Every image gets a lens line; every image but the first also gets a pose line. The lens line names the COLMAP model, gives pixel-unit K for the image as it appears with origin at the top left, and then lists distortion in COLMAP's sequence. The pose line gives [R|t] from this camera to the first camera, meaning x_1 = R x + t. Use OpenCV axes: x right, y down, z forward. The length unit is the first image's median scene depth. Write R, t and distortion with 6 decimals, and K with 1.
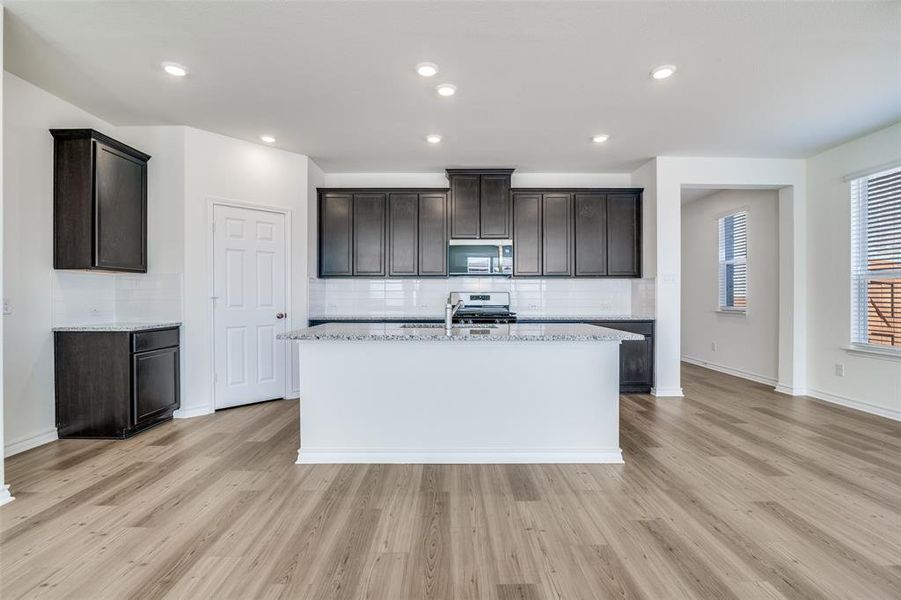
lens RADIAL K [[415.2, 0, 452.5], [0, 415.2, 297.0], [0, 0, 1]] dist [-0.018067, 0.000750]
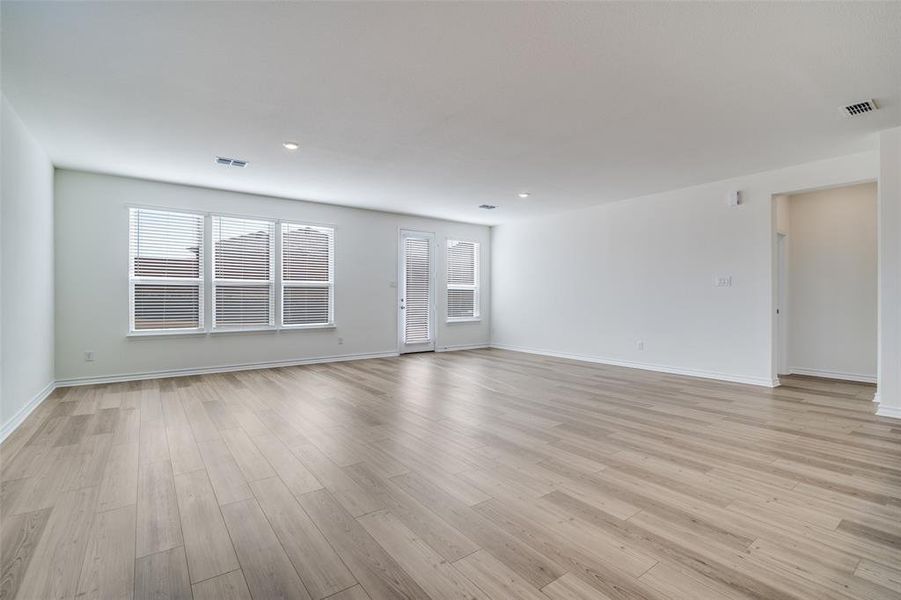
lens RADIAL K [[415.2, 0, 452.5], [0, 415.2, 297.0], [0, 0, 1]] dist [-0.018067, 0.000750]
pose [[-0.803895, -0.000047, -0.594771, 0.781723], [-0.001322, 0.999998, 0.001707, -0.000329], [0.594769, 0.002159, -0.803893, 0.680778]]
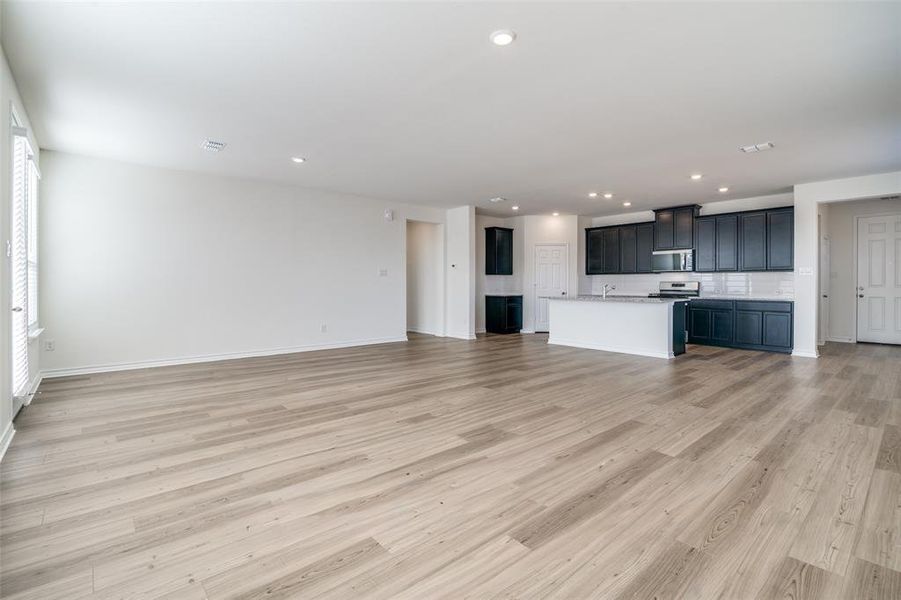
lens RADIAL K [[418.9, 0, 452.7], [0, 418.9, 288.9], [0, 0, 1]] dist [-0.017174, 0.000165]
pose [[0.655978, 0.009254, -0.754723, 0.931765], [-0.003795, 0.999953, 0.008962, 0.006235], [0.754771, -0.003015, 0.655982, -0.942363]]
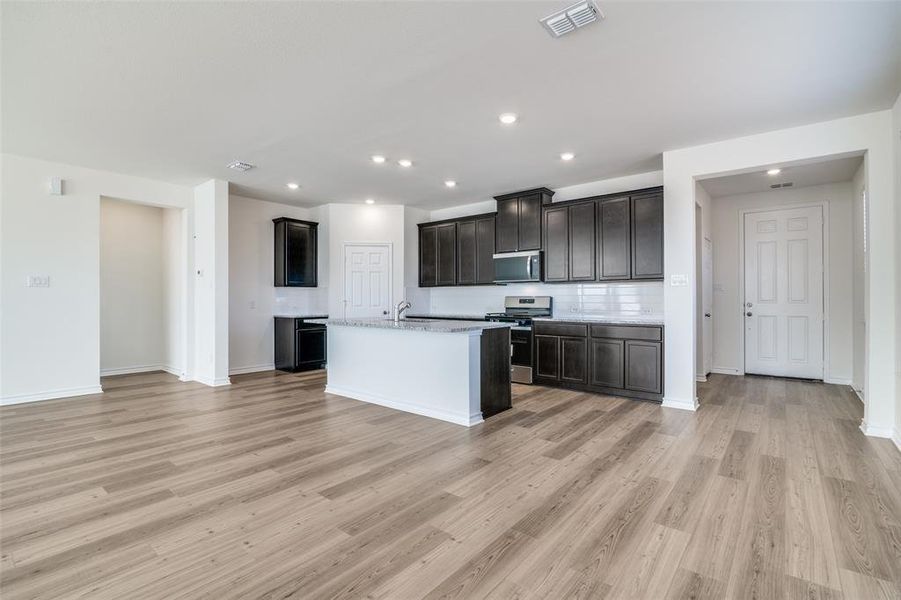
lens RADIAL K [[415.2, 0, 452.5], [0, 415.2, 297.0], [0, 0, 1]] dist [-0.018067, 0.000750]
pose [[0.774731, -0.003745, -0.632280, 0.838497], [-0.001512, 0.999969, -0.007775, -0.000986], [0.632289, 0.006979, 0.774701, -0.044387]]
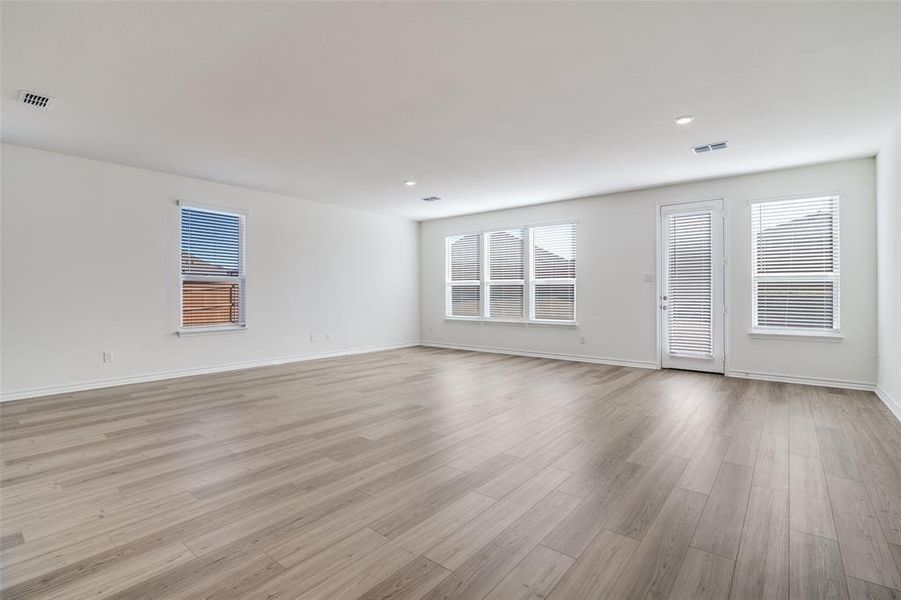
lens RADIAL K [[418.9, 0, 452.7], [0, 418.9, 288.9], [0, 0, 1]] dist [-0.017174, 0.000165]
pose [[-0.772904, 0.009564, 0.634451, -0.577321], [0.002914, 0.999929, -0.011524, 0.000609], [-0.634516, -0.007058, -0.772877, 0.614437]]
